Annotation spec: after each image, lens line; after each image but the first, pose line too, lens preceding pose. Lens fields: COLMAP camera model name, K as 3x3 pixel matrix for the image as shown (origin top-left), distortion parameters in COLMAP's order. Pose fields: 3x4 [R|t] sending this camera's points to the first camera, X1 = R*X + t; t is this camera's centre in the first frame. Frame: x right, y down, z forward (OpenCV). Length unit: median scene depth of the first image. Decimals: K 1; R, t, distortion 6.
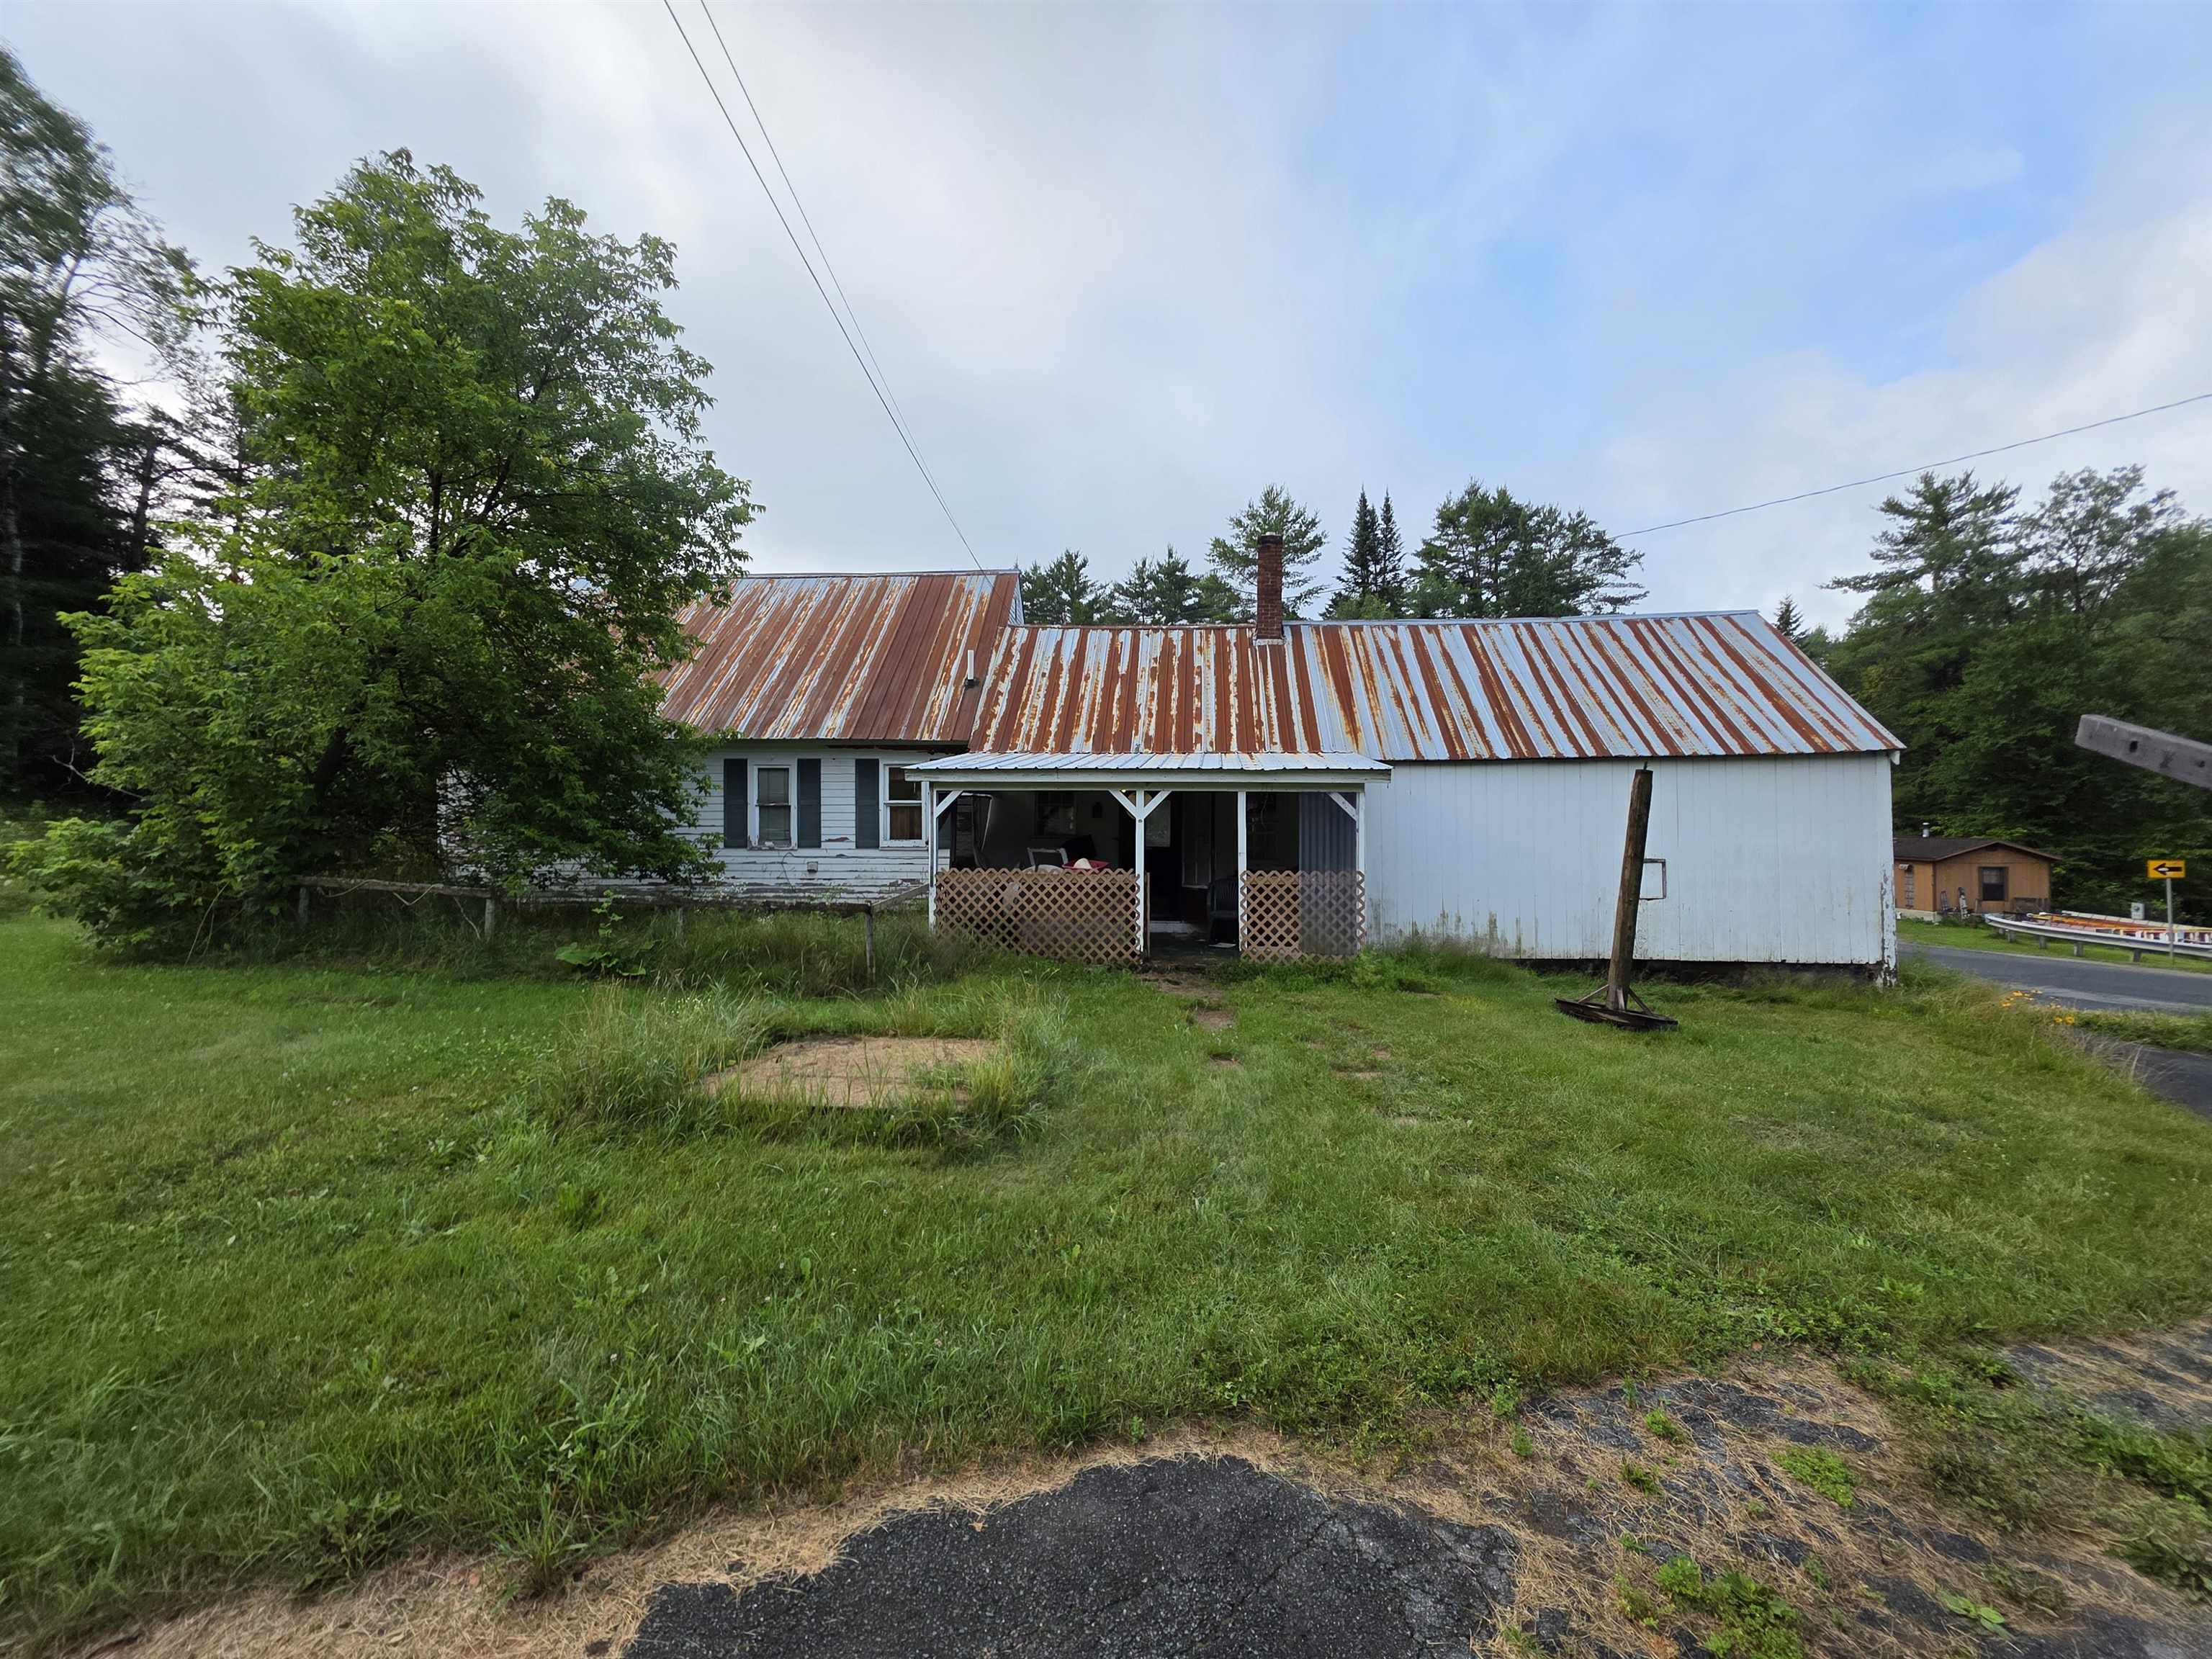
lens RADIAL K [[883.2, 0, 1103.9], [0, 883.2, 830.8], [0, 0, 1]] dist [0.001754, 0.000282]
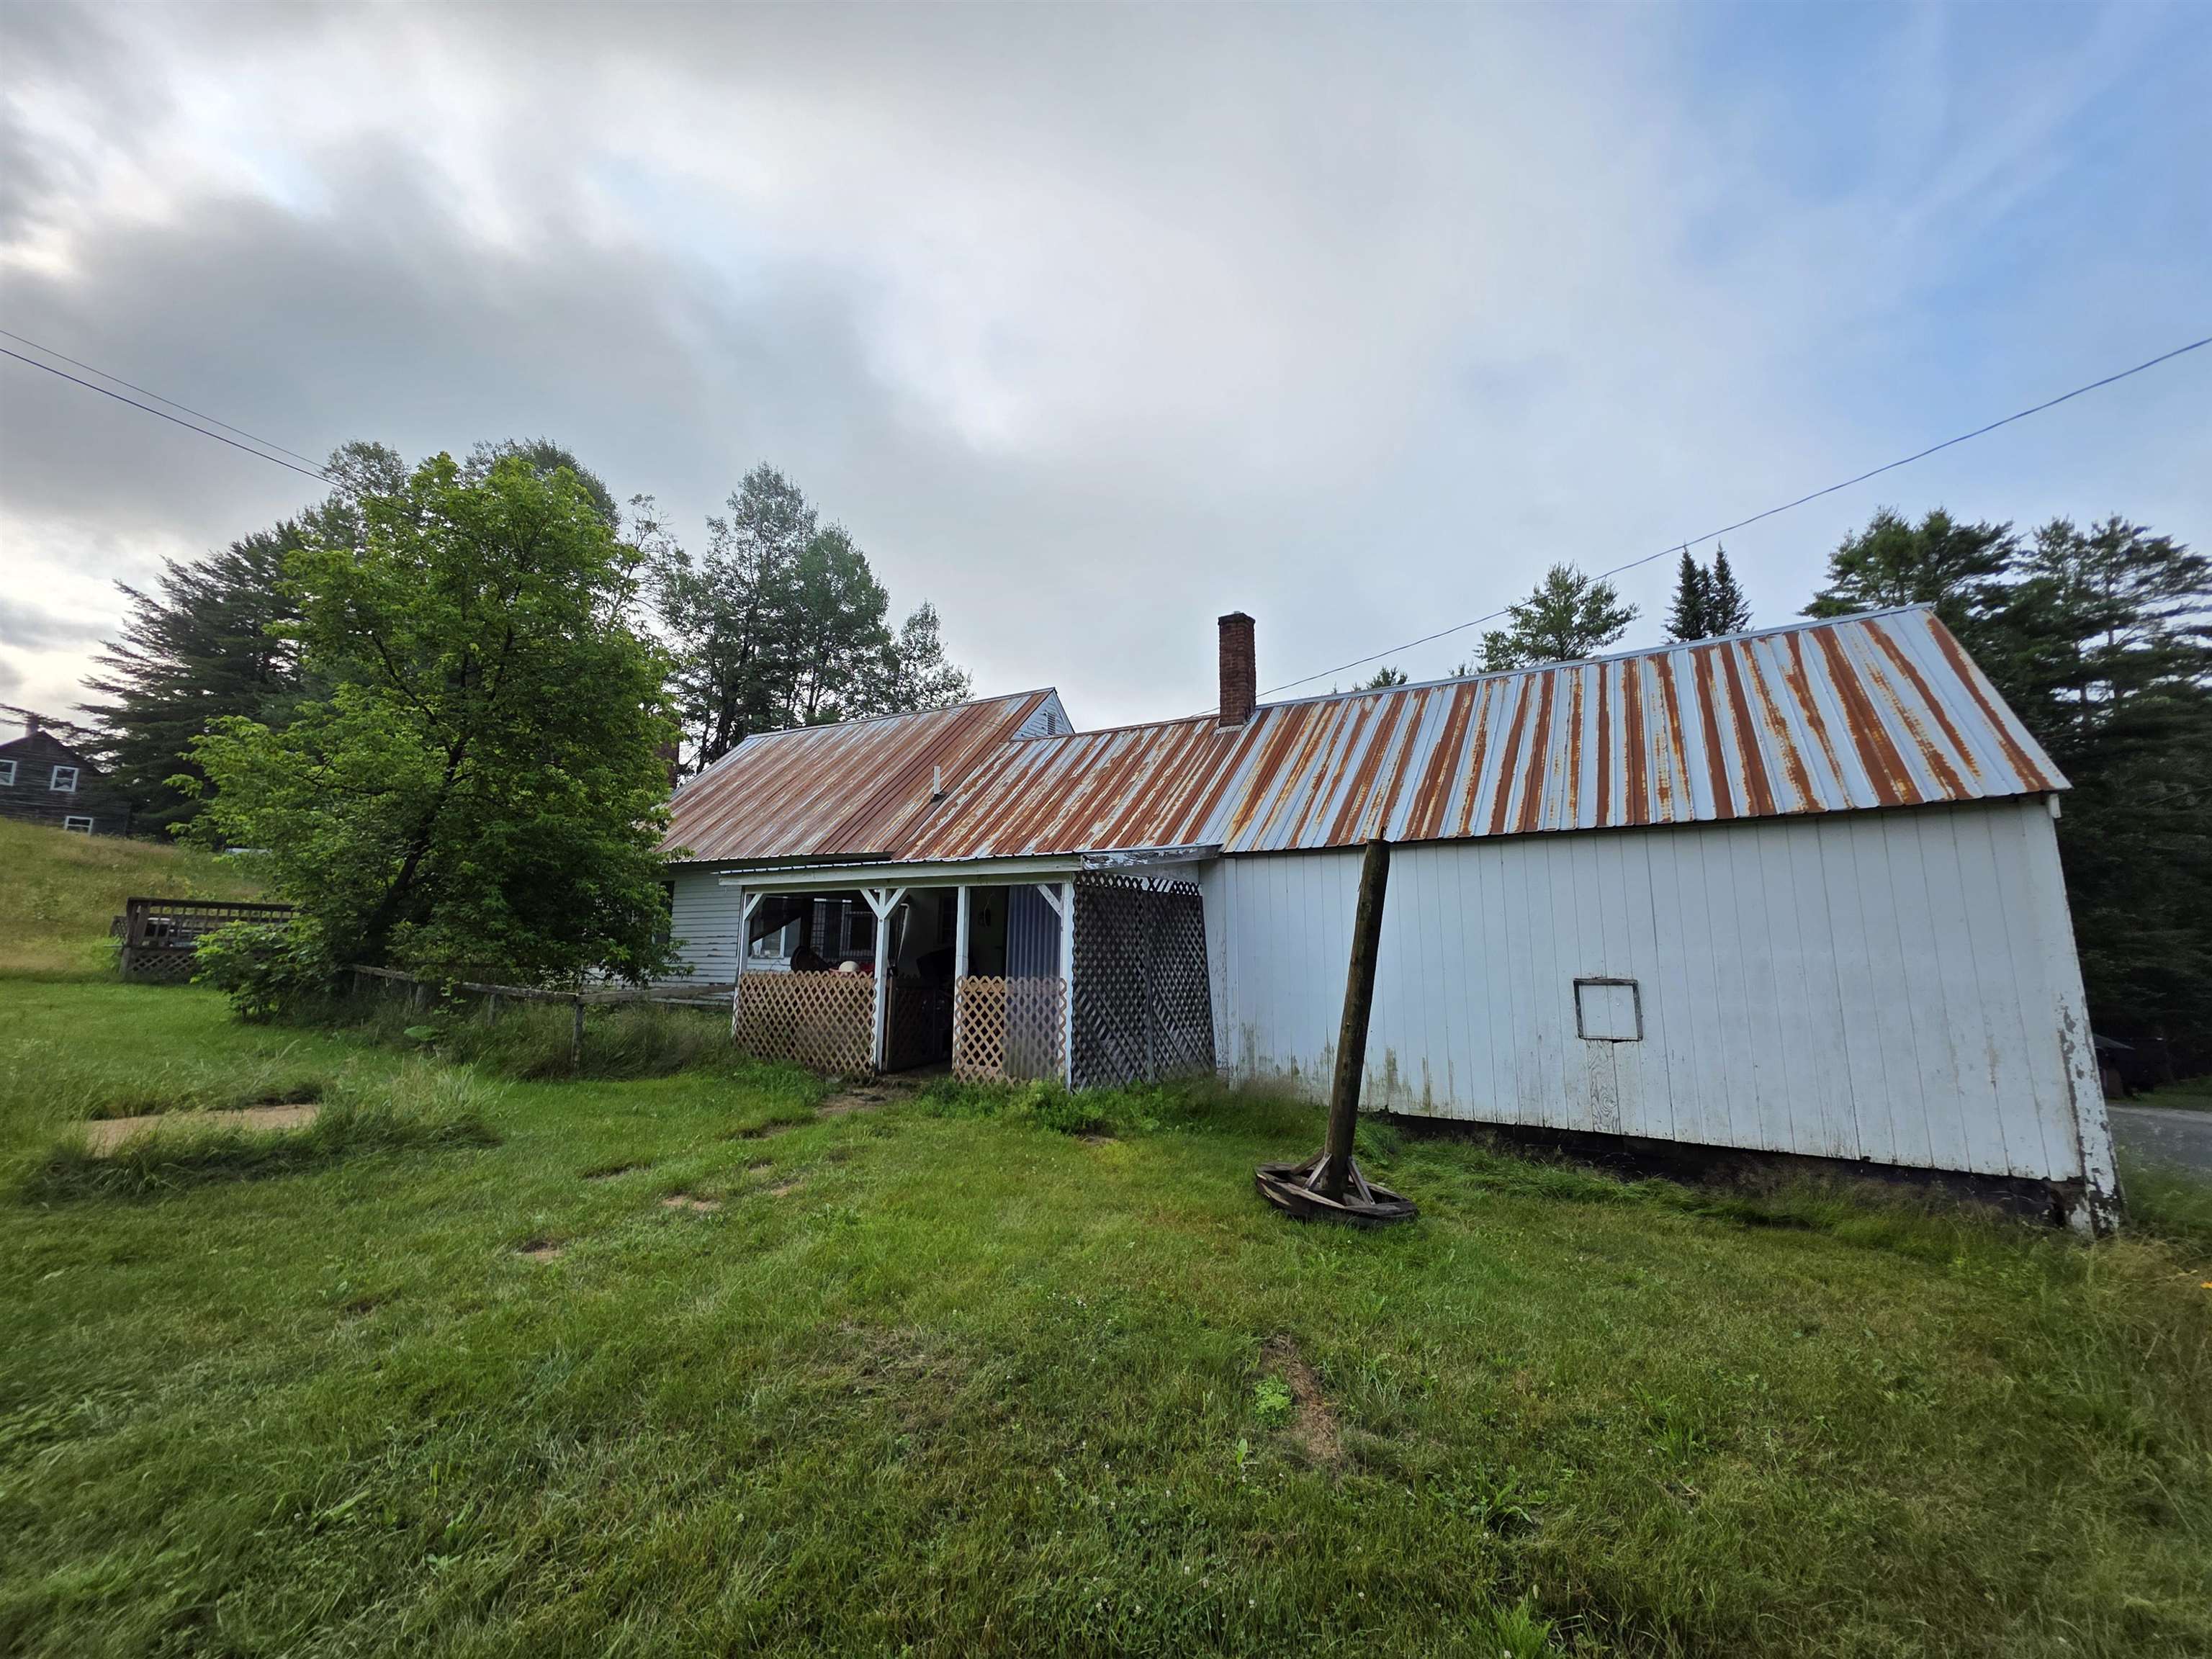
lens RADIAL K [[883.2, 0, 1104.5], [0, 883.2, 822.3], [0, 0, 1]] dist [0.001754, 0.000282]
pose [[0.894887, -0.057246, -0.442606, 0.597304], [-0.014638, 0.987441, -0.157310, 0.026423], [0.446053, 0.147254, 0.882810, 0.223609]]
